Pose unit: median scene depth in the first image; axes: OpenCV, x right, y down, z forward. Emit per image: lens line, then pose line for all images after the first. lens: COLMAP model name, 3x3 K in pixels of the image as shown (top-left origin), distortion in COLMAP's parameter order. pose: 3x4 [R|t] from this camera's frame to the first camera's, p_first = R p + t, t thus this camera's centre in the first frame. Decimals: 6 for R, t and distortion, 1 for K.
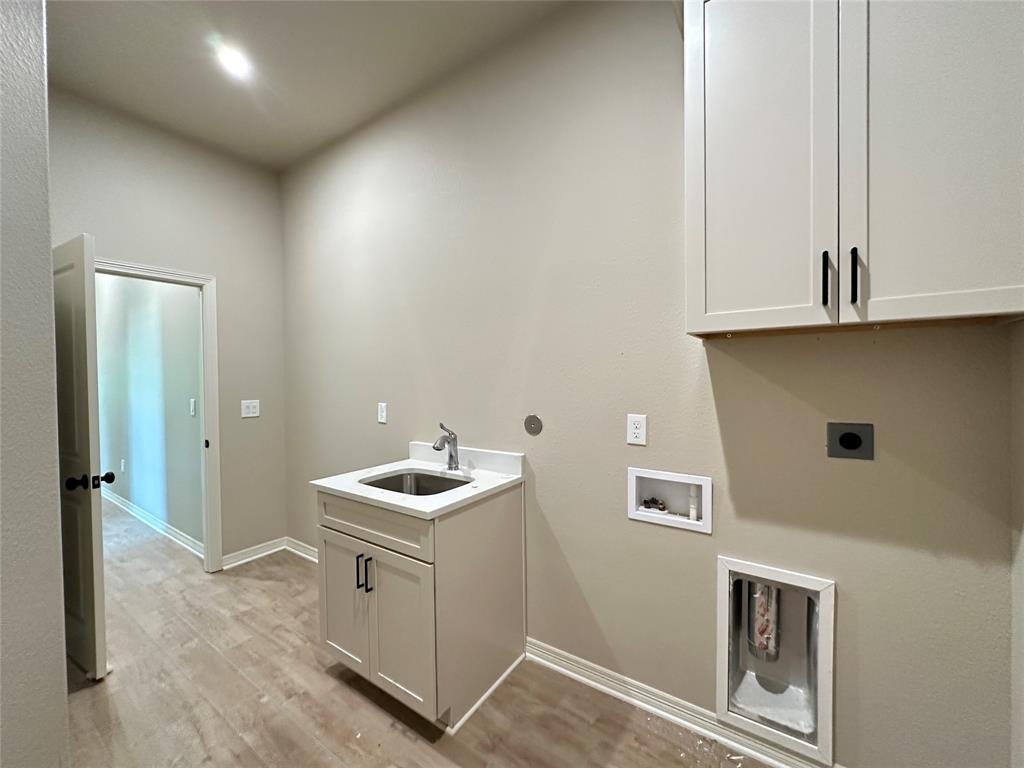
lens RADIAL K [[409.0, 0, 509.4], [0, 409.0, 383.2], [0, 0, 1]] dist [-0.000750, -0.000231]
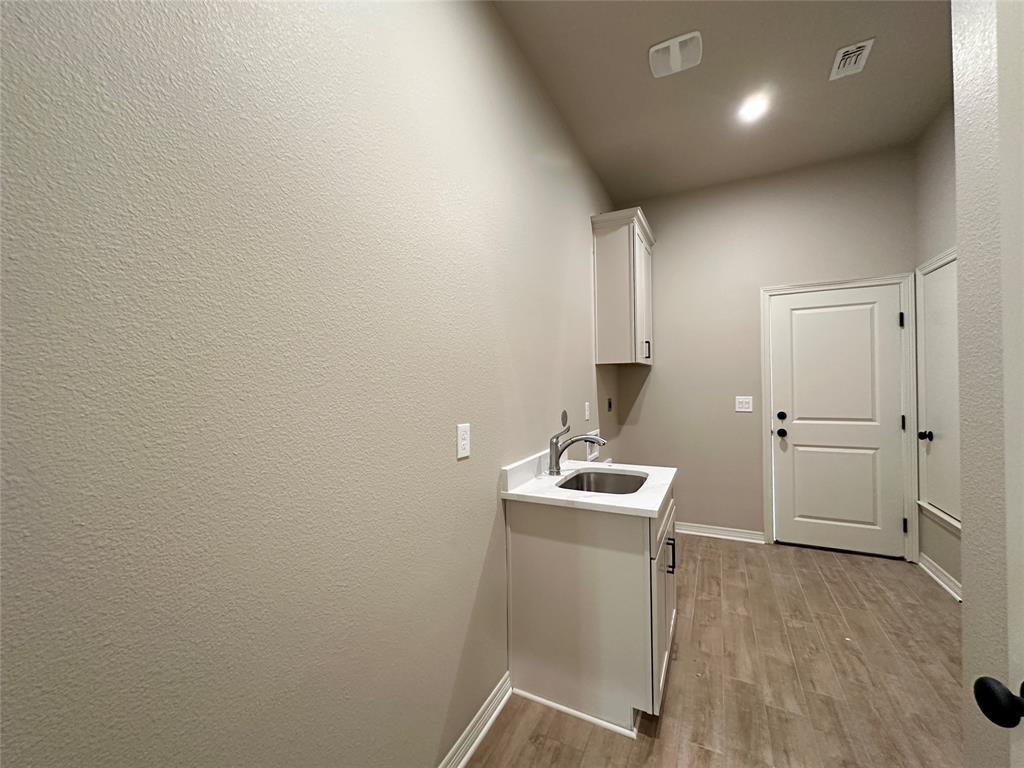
lens RADIAL K [[409.0, 0, 509.4], [0, 409.0, 383.2], [0, 0, 1]] dist [-0.000750, -0.000231]
pose [[-0.132937, 0.014861, 0.991013, -1.358106], [0.038661, 0.999204, -0.009798, -0.002543], [-0.990370, 0.037011, -0.133406, 1.521583]]
